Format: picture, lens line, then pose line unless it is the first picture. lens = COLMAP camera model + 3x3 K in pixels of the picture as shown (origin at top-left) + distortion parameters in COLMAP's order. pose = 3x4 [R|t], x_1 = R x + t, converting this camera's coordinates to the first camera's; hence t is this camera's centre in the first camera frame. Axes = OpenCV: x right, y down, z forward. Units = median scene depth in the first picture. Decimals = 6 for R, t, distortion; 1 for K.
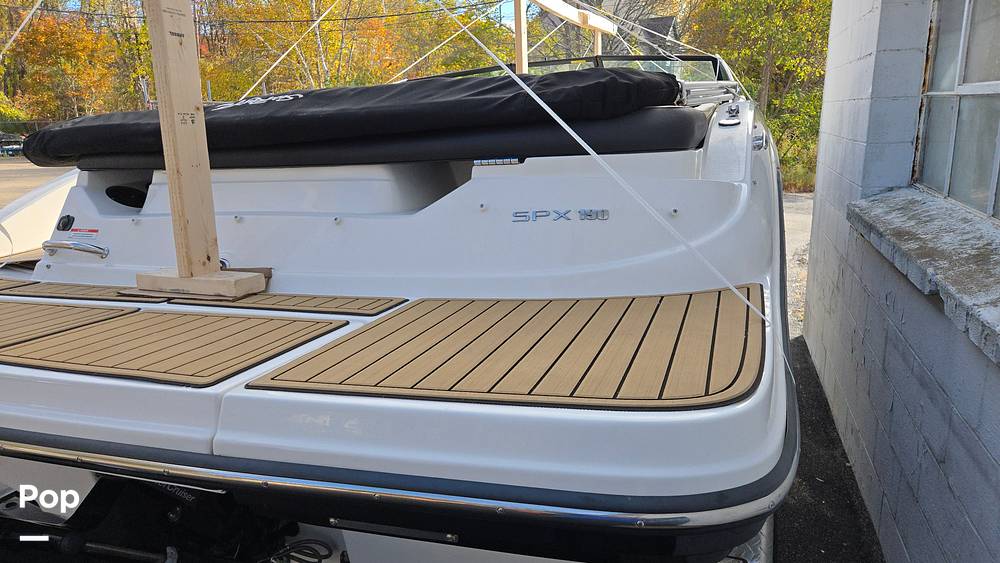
lens RADIAL K [[669.4, 0, 500.0], [0, 669.4, 281.5], [0, 0, 1]] dist [0.063886, -0.042990]
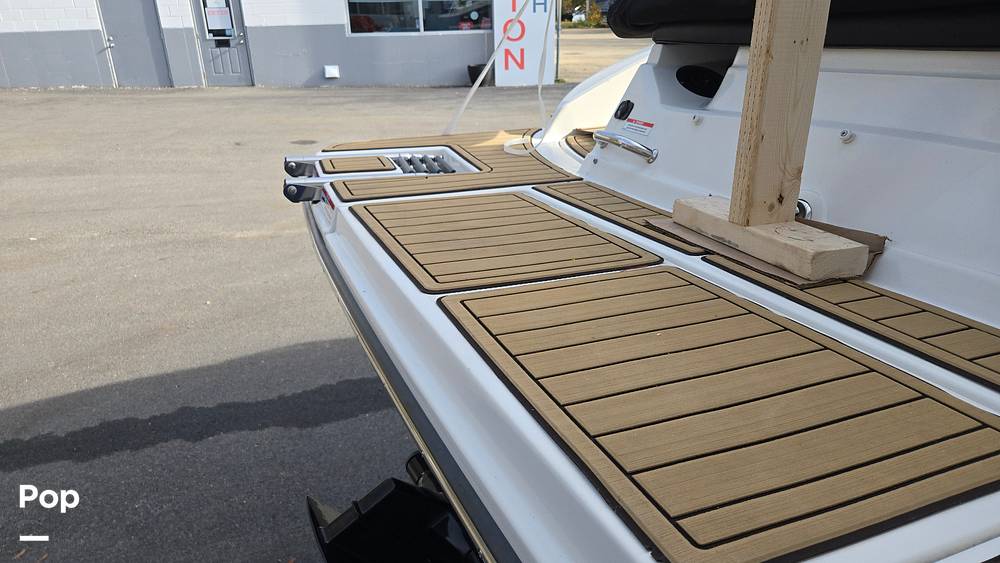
lens RADIAL K [[624.9, 0, 500.2], [0, 624.9, 256.5], [0, 0, 1]] dist [0.003401, -0.031163]
pose [[0.665979, 0.269870, -0.695444, -0.186165], [-0.154000, 0.961923, 0.225803, -0.069303], [0.729902, -0.043282, 0.682181, 0.412424]]
